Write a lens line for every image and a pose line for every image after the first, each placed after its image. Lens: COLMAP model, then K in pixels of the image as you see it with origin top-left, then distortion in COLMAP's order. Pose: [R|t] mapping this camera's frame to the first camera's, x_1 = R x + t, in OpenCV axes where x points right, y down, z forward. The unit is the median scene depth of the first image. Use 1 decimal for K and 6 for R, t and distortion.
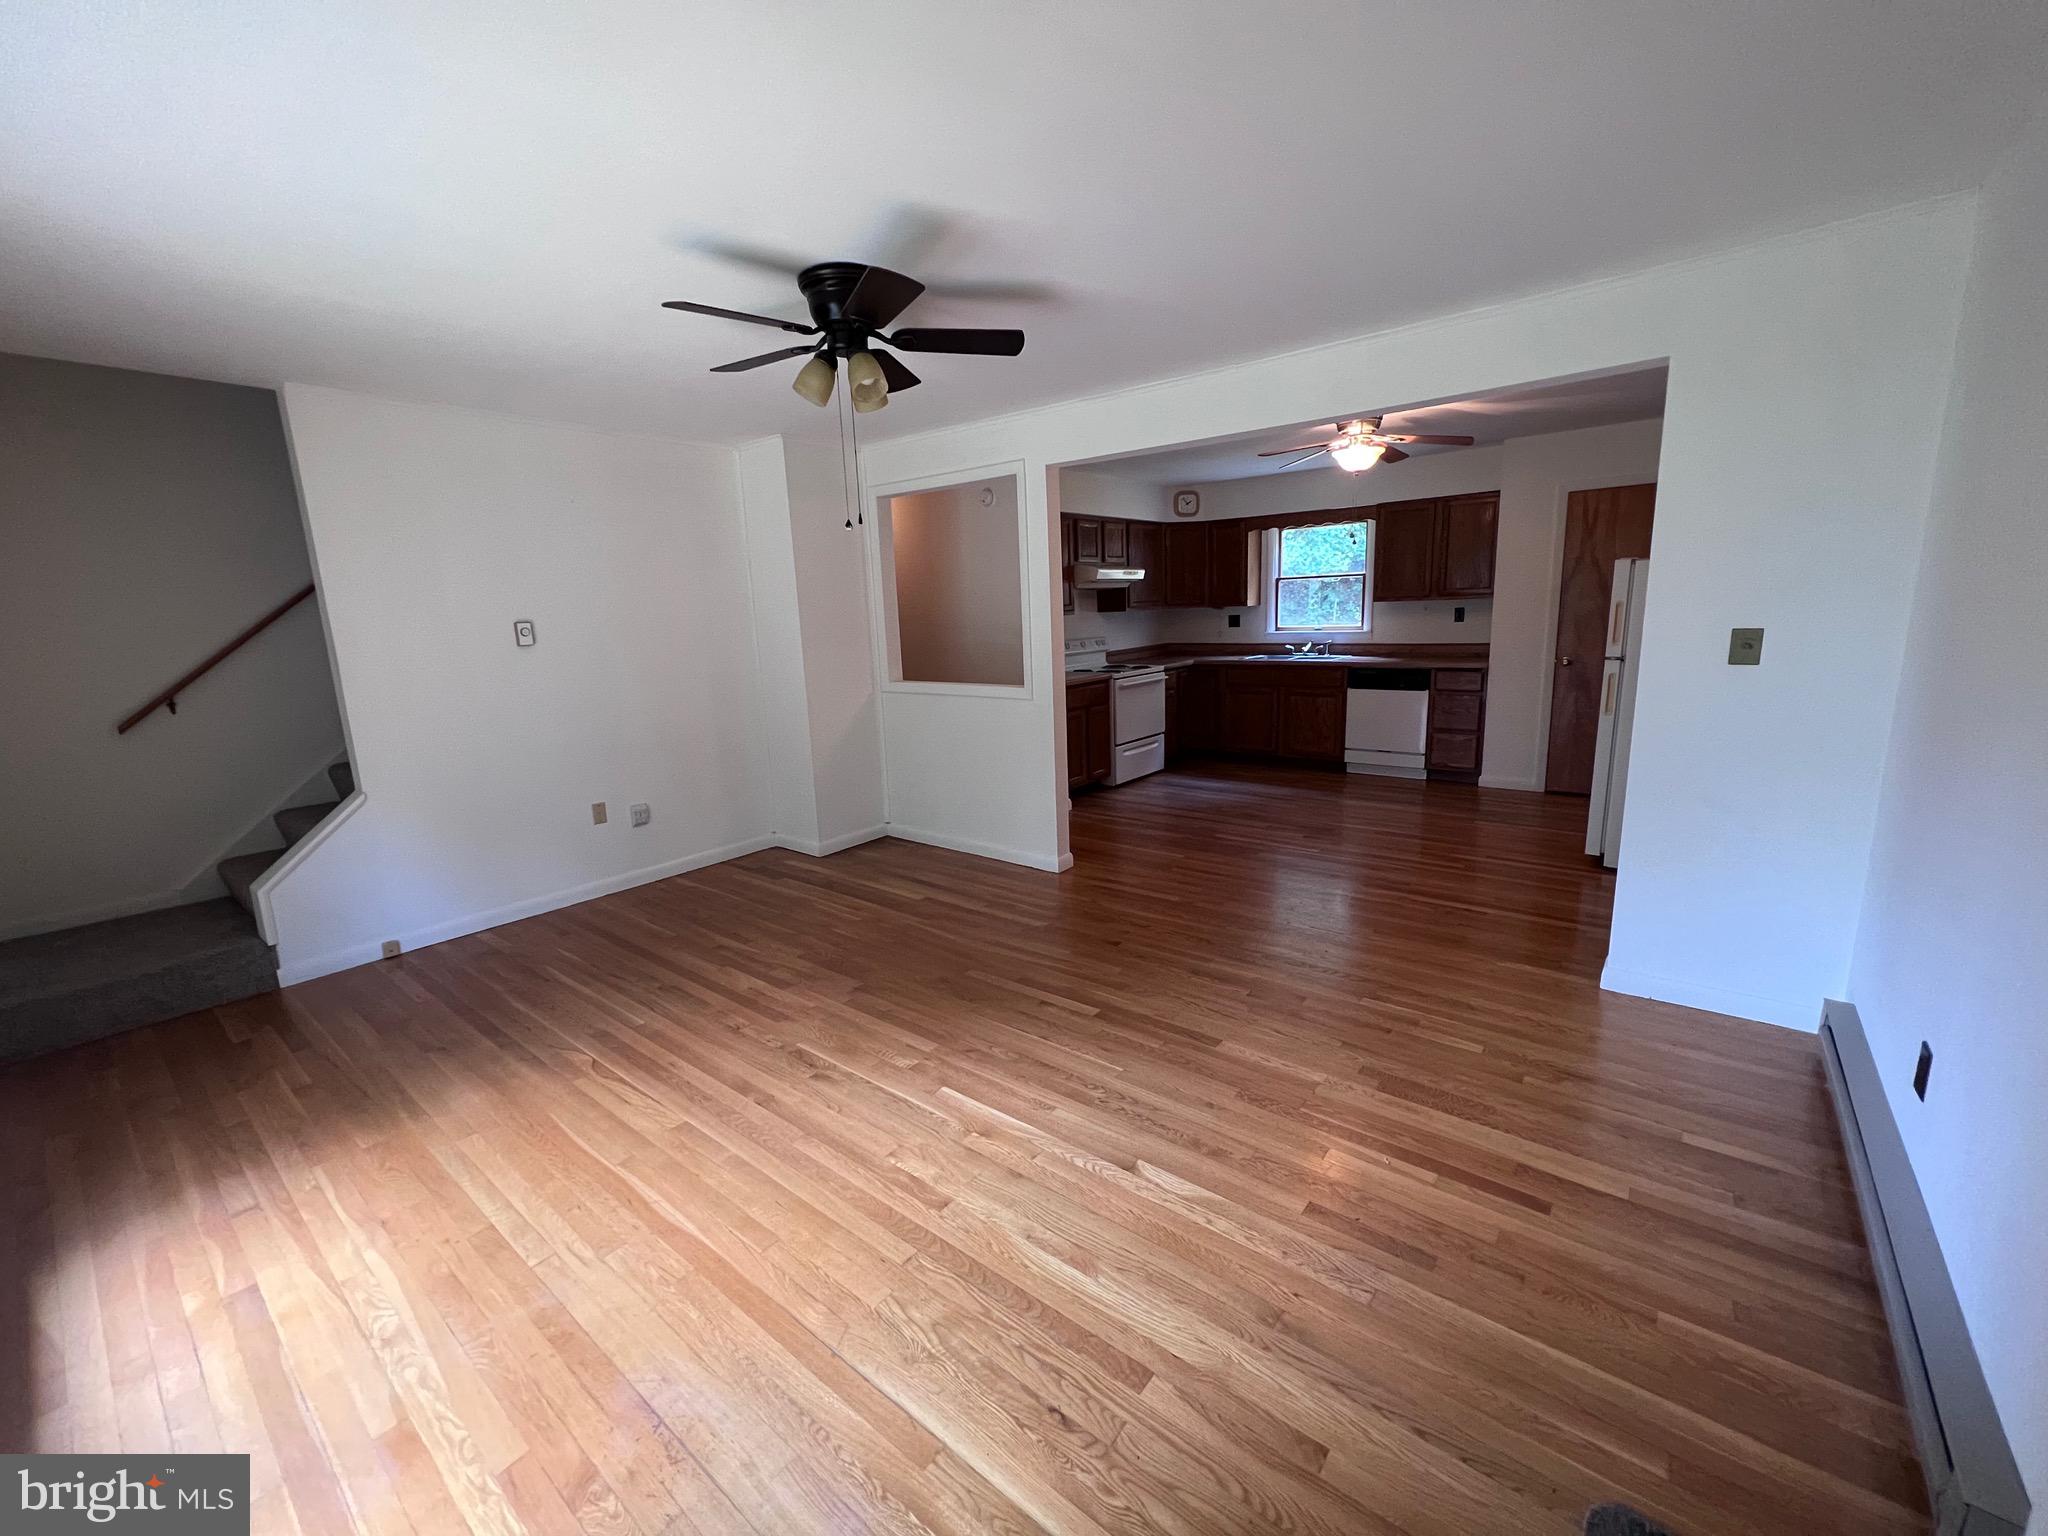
lens RADIAL K [[818.8, 0, 1019.9], [0, 818.8, 762.8], [0, 0, 1]] dist [0.000319, -0.000020]
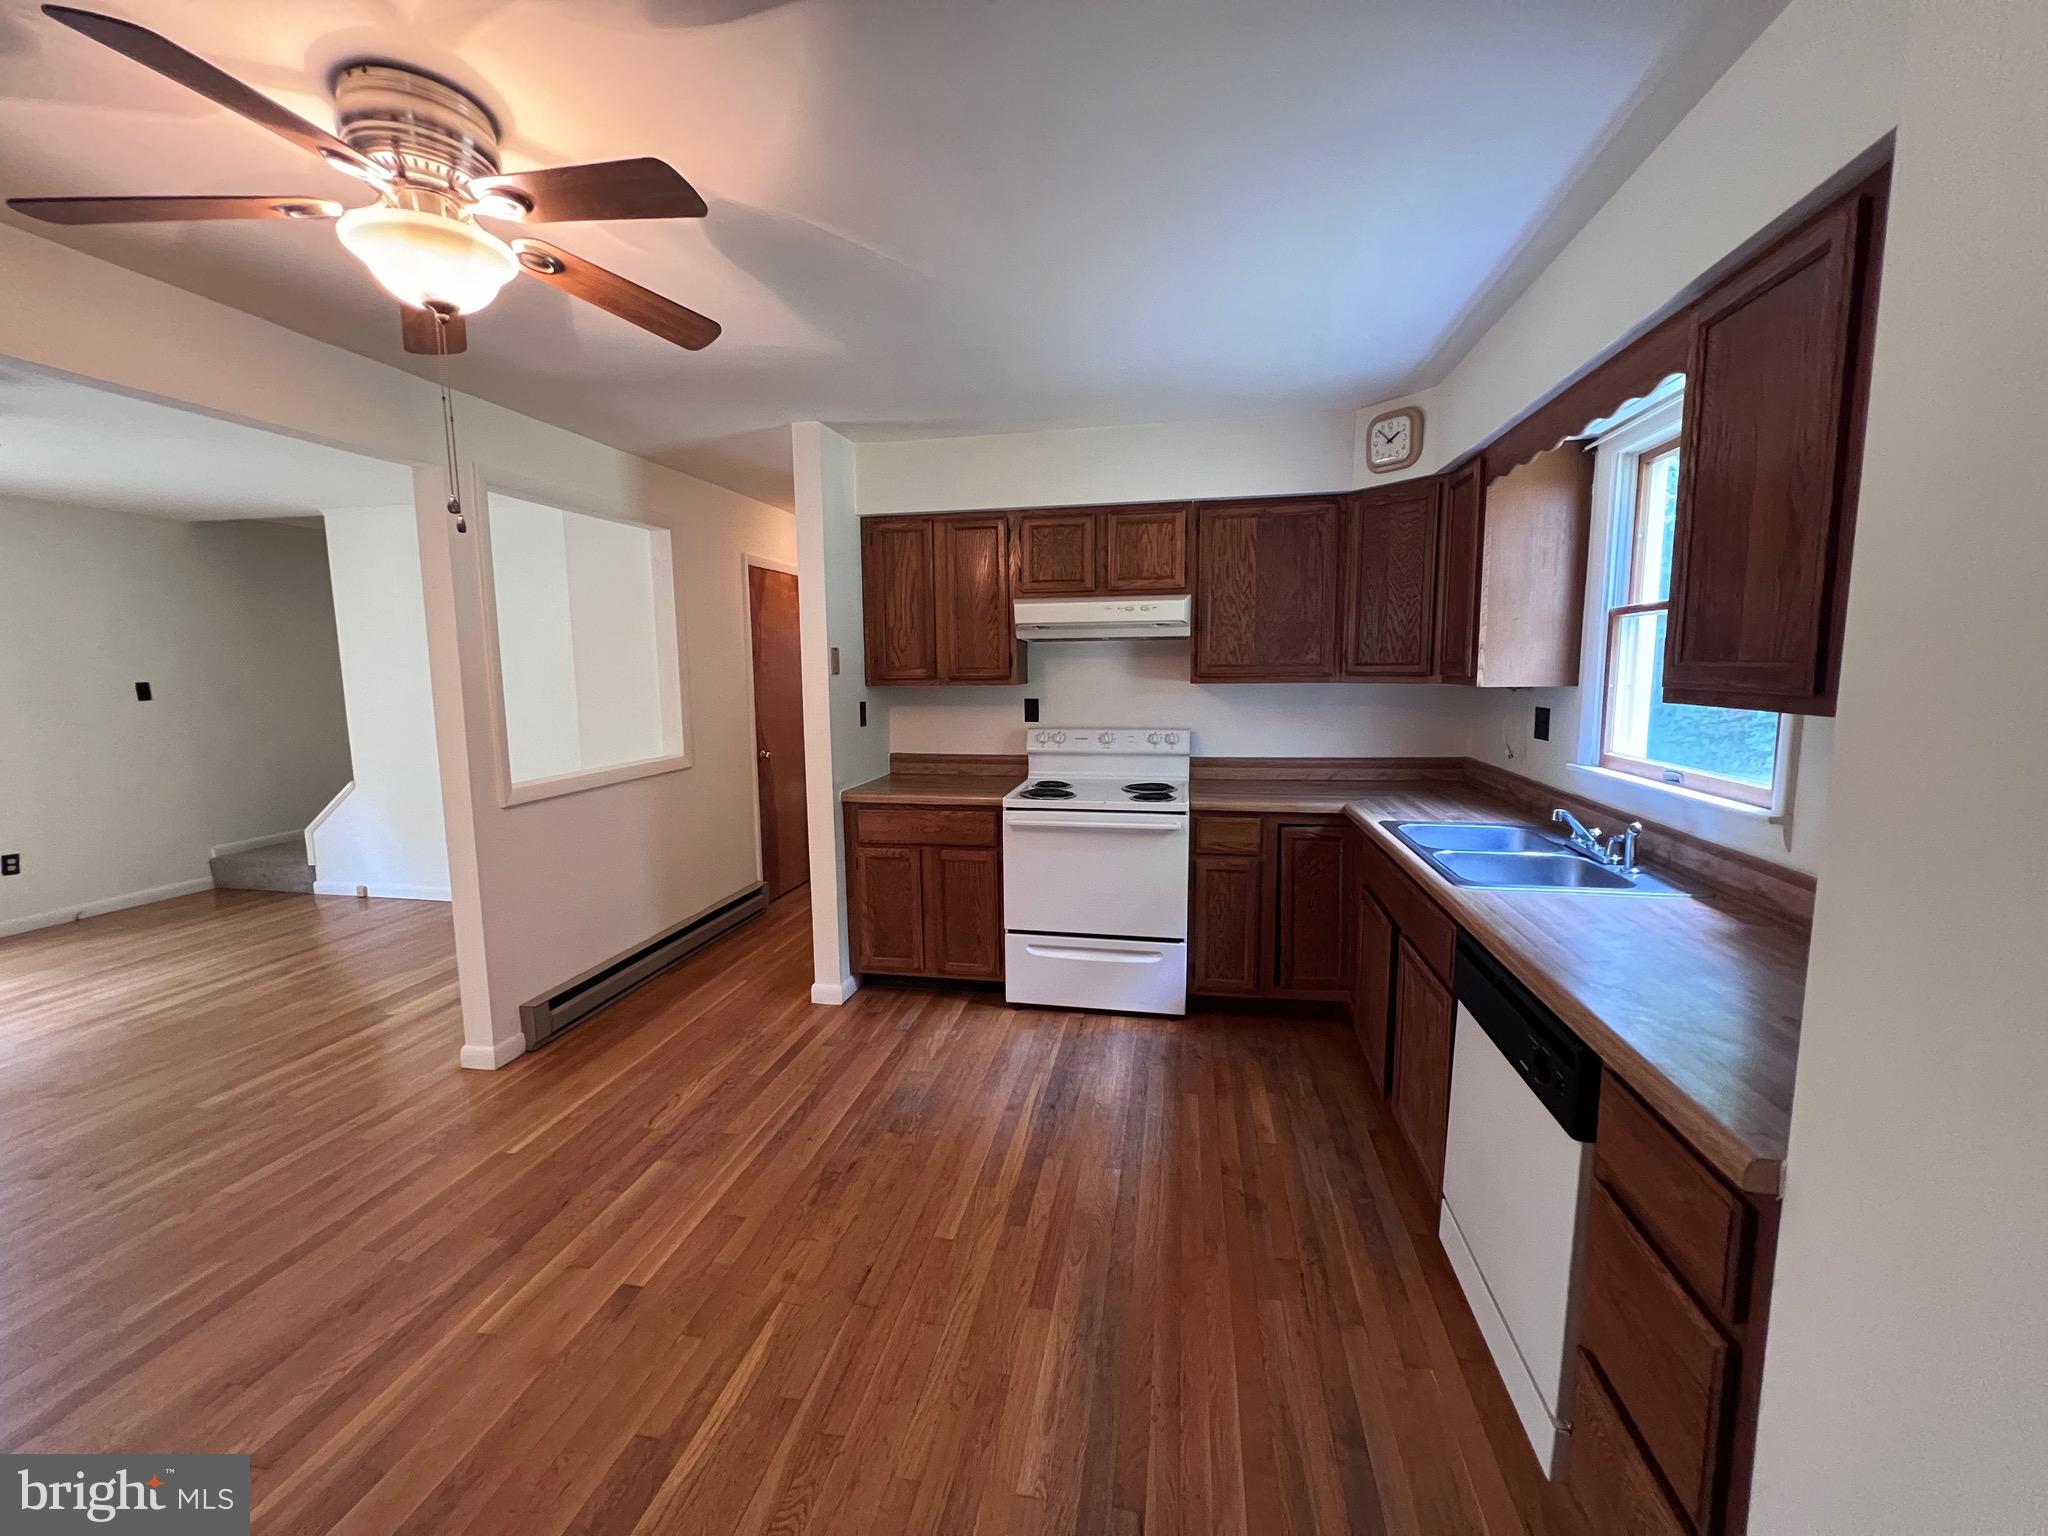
lens RADIAL K [[831.0, 0, 1024.0], [0, 831.0, 768.0], [0, 0, 1]] dist [-0.000210, 0.000355]
pose [[0.477411, 0.142233, -0.867092, 0.610008], [-0.178898, 0.981876, 0.062562, -0.170171], [0.860275, 0.125254, 0.494204, 0.769479]]
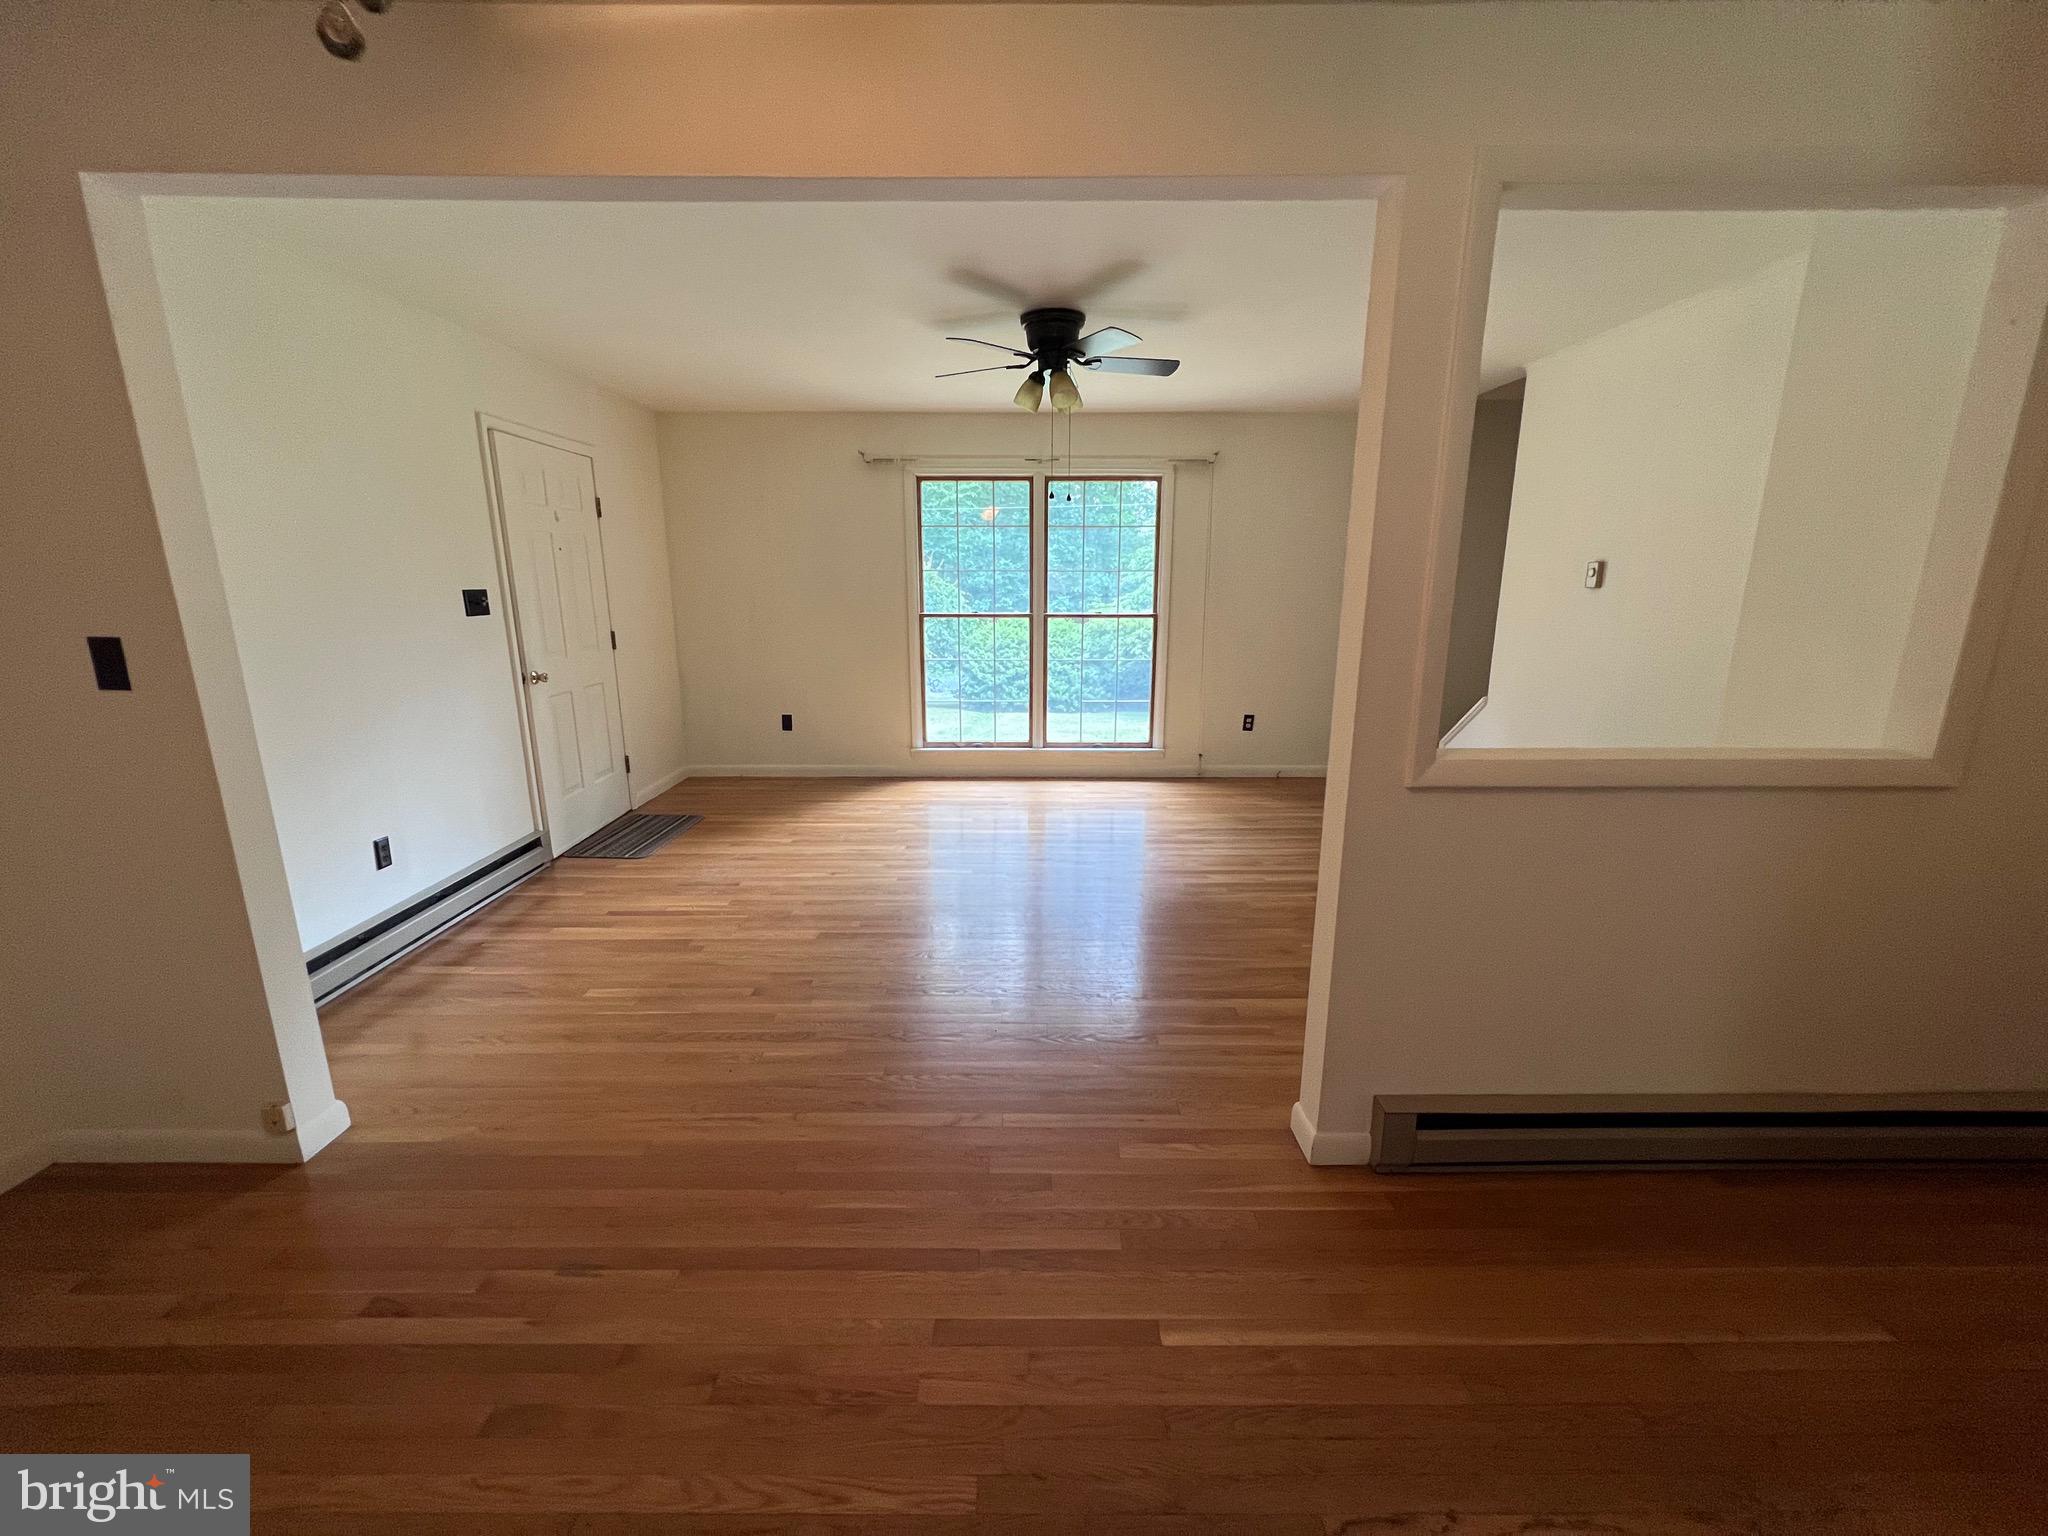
lens RADIAL K [[811.2, 0, 1014.7], [0, 811.2, 769.5], [0, 0, 1]] dist [-0.000703, -0.000168]
pose [[-0.772401, 0.186268, -0.607207, 0.313337], [-0.087406, 0.915759, 0.392104, -0.167903], [0.629092, 0.355935, -0.691053, 0.860186]]
